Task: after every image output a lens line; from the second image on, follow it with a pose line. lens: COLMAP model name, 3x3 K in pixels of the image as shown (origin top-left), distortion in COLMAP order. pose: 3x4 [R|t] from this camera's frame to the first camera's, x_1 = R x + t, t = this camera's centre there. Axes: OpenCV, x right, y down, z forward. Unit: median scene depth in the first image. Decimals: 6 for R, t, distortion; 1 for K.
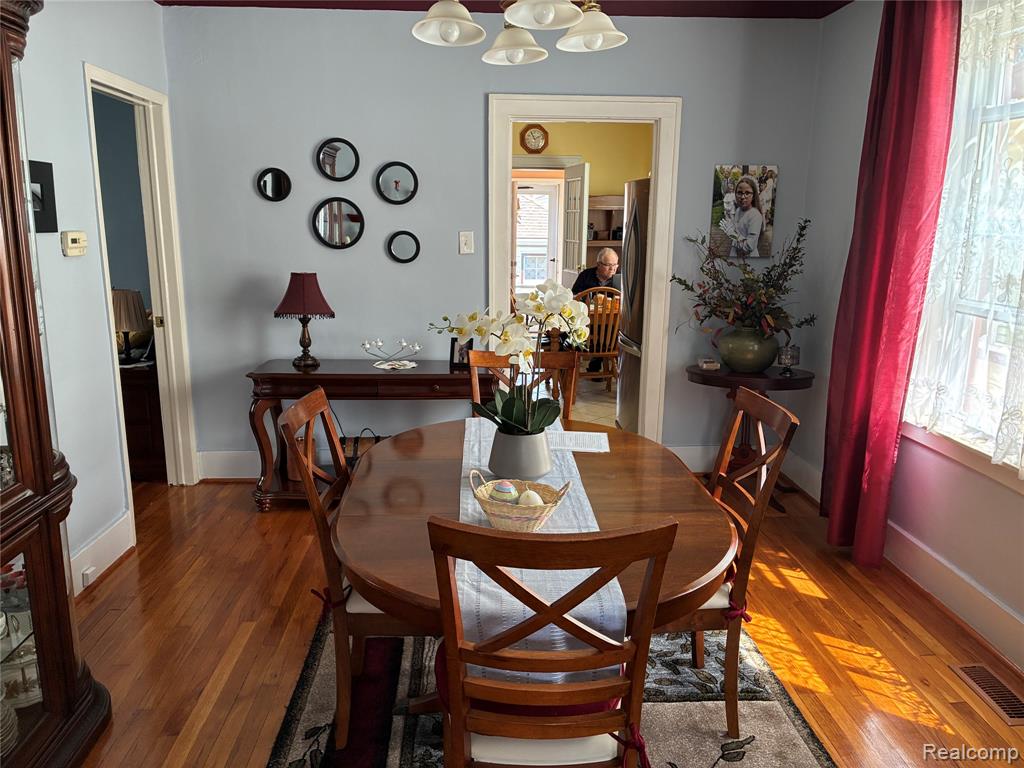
lens RADIAL K [[770.3, 0, 515.4], [0, 770.3, 386.4], [0, 0, 1]] dist [0.053531, -0.058529]
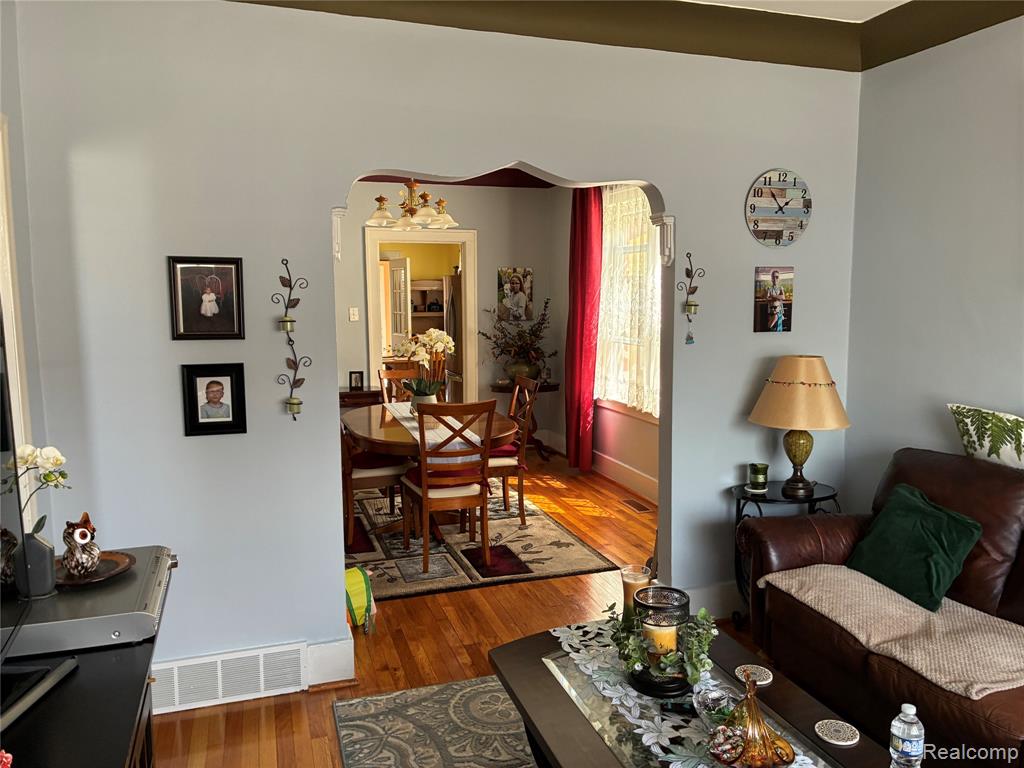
lens RADIAL K [[770.3, 0, 515.4], [0, 770.3, 386.4], [0, 0, 1]] dist [0.053531, -0.058529]
pose [[0.963836, -0.045909, 0.262512, -0.187591], [0.069628, 0.994216, -0.081775, 0.135065], [-0.257239, 0.097096, 0.961457, -0.712163]]
